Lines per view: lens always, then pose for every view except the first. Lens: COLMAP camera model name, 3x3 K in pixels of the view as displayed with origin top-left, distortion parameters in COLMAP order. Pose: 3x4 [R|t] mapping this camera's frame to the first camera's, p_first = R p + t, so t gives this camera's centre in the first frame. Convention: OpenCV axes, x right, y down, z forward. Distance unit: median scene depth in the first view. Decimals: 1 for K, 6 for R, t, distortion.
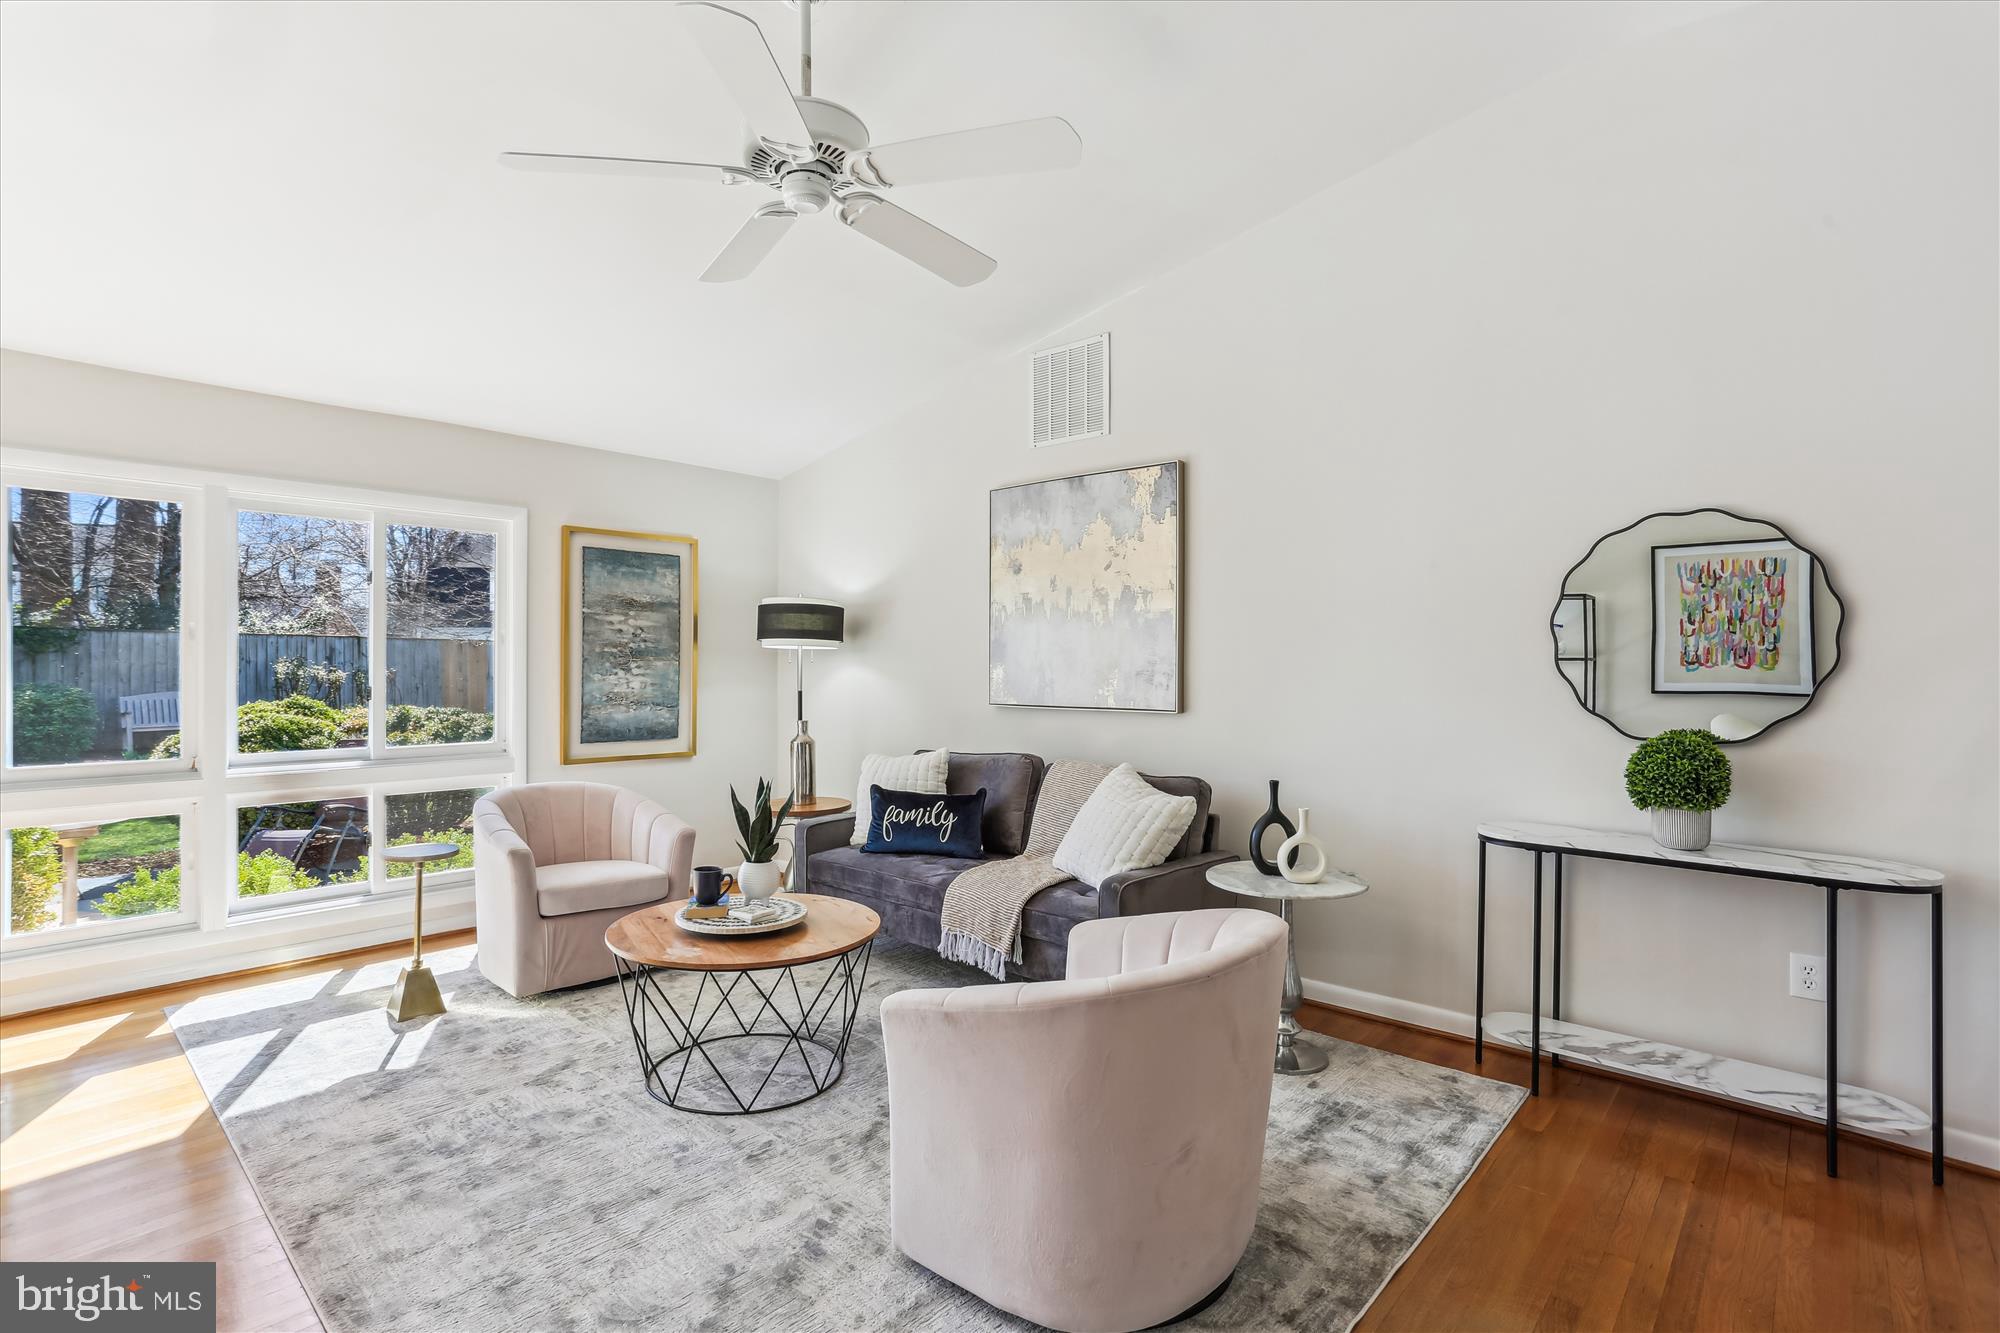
lens RADIAL K [[944.1, 0, 990.3], [0, 944.1, 668.6], [0, 0, 1]] dist [-0.020467, 0.003603]
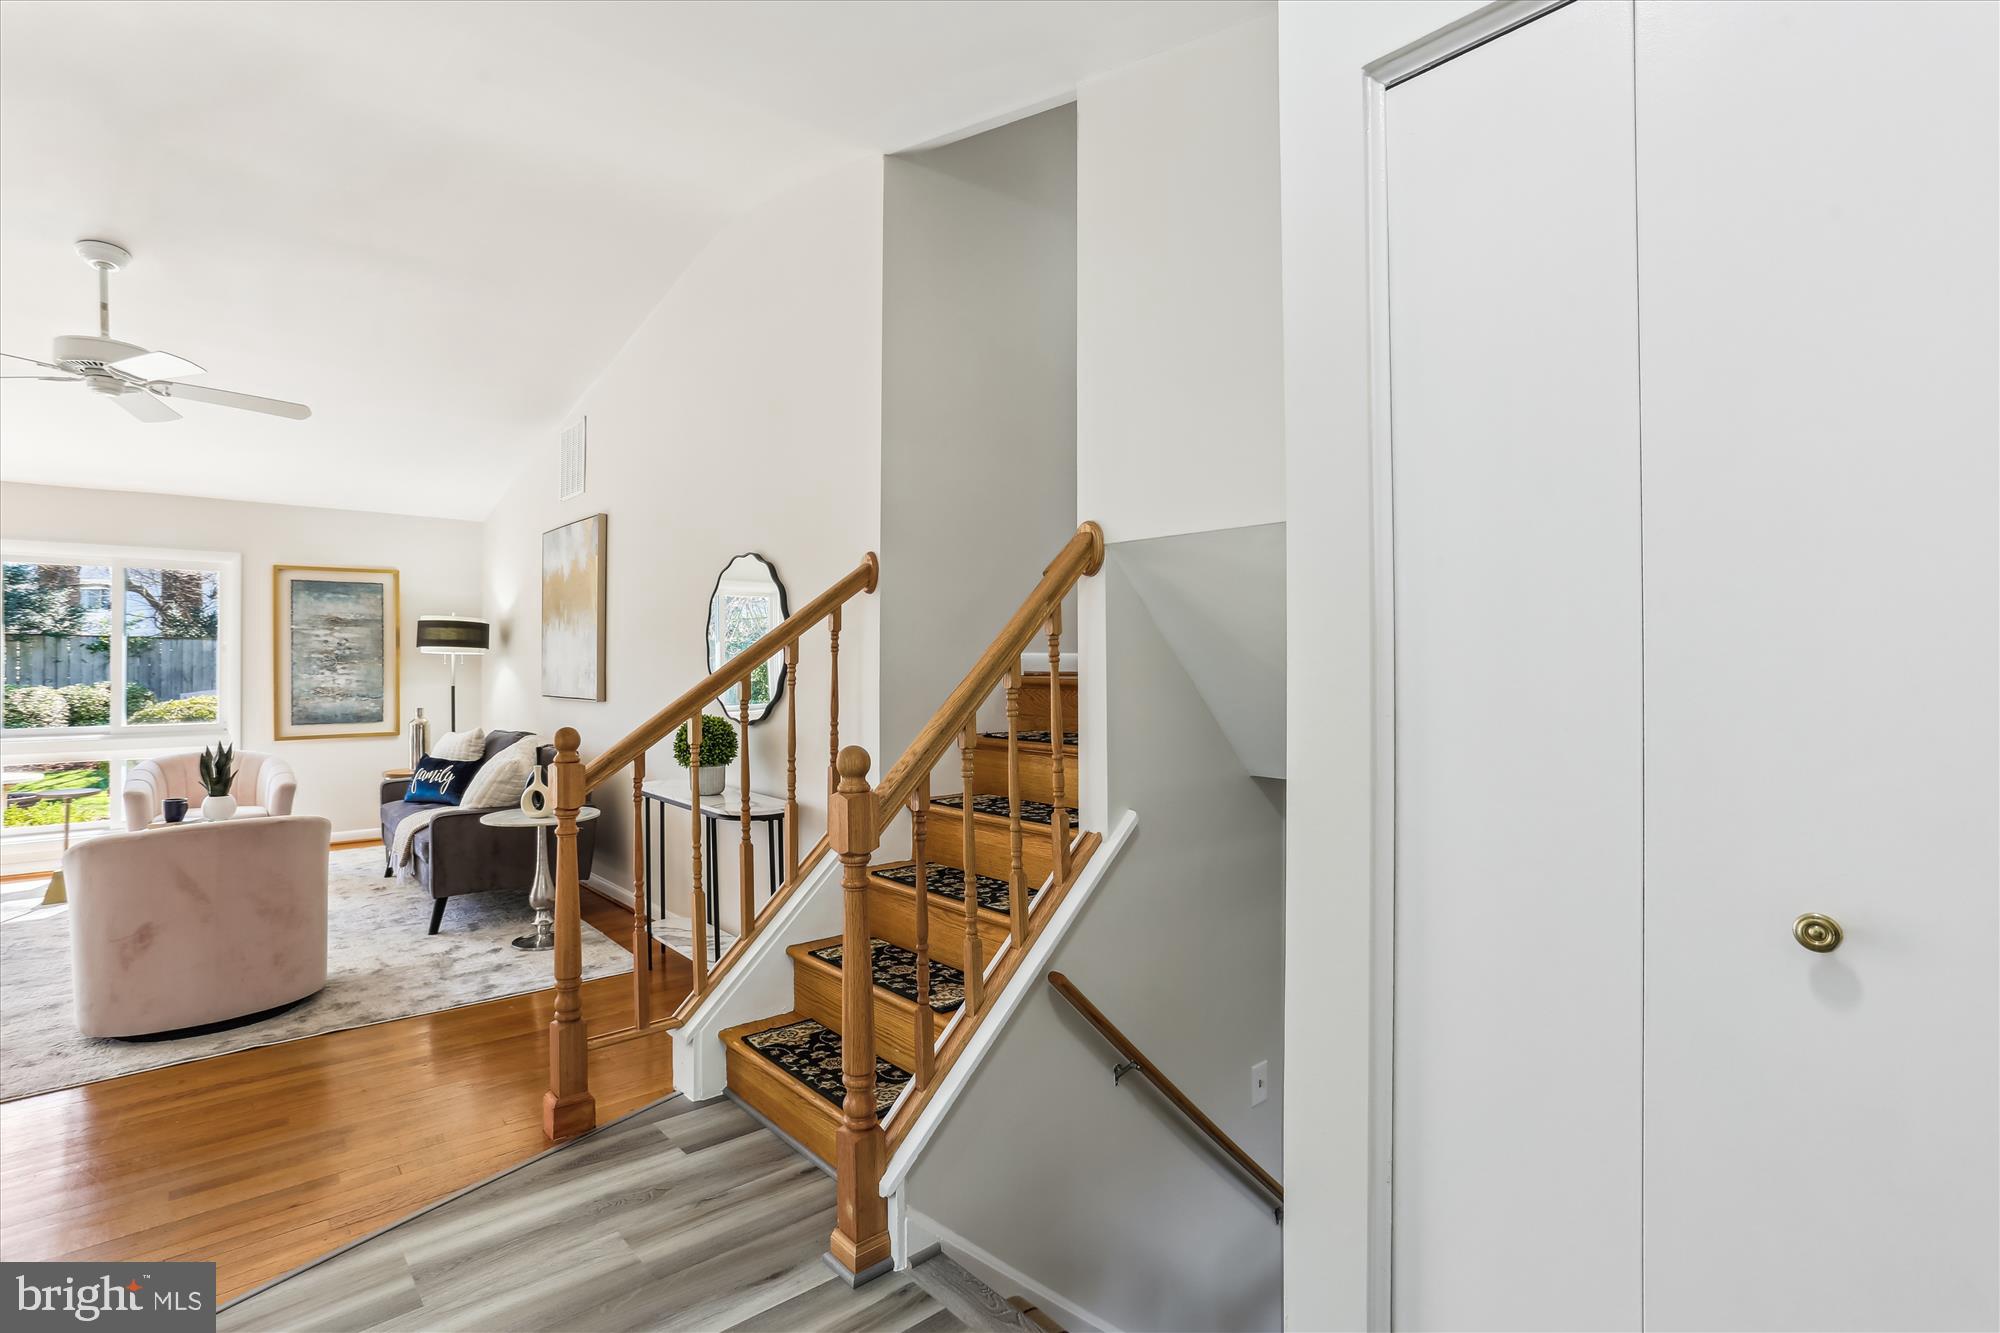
lens RADIAL K [[944.1, 0, 1014.5], [0, 944.1, 664.6], [0, 0, 1]] dist [-0.020467, 0.003603]
pose [[0.992379, -0.004705, -0.123129, 0.749403], [0.004562, 0.999989, -0.001444, -0.000608], [0.123135, 0.000871, 0.992390, -0.202886]]
